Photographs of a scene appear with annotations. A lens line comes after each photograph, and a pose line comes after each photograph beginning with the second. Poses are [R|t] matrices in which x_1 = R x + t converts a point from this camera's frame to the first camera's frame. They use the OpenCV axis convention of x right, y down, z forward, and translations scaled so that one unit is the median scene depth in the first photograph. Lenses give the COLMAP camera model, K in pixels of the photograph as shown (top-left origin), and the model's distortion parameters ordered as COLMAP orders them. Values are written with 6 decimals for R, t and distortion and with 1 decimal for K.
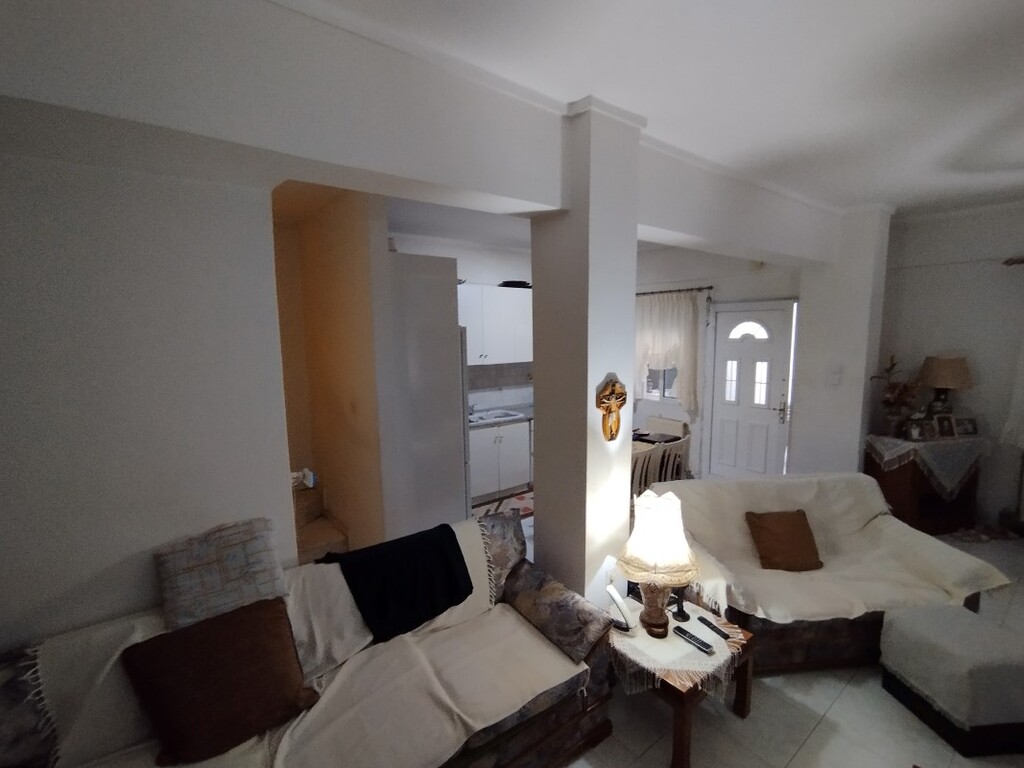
lens RADIAL K [[463.7, 0, 513.3], [0, 463.7, 384.5], [0, 0, 1]] dist [0.004903, 0.000169]
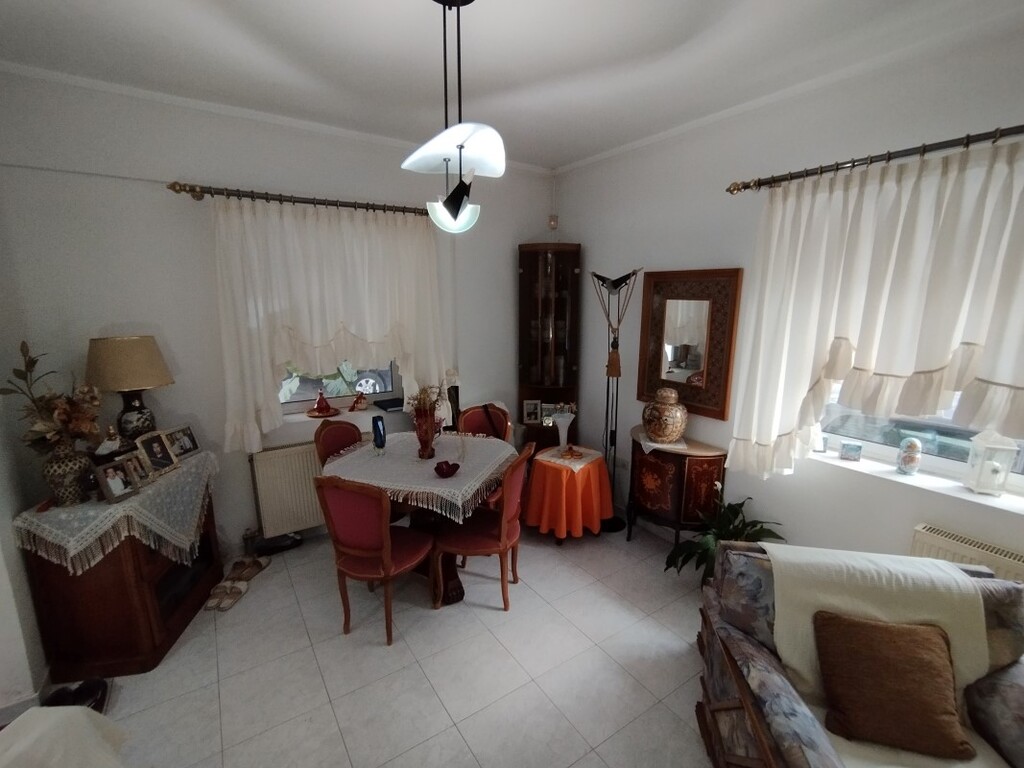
lens RADIAL K [[463.7, 0, 513.0], [0, 463.7, 385.5], [0, 0, 1]] dist [0.004903, 0.000169]
pose [[0.053903, -0.186081, 0.981055, 0.375946], [0.109442, 0.977665, 0.179424, -0.051176], [-0.992531, 0.097697, 0.073065, 0.486178]]
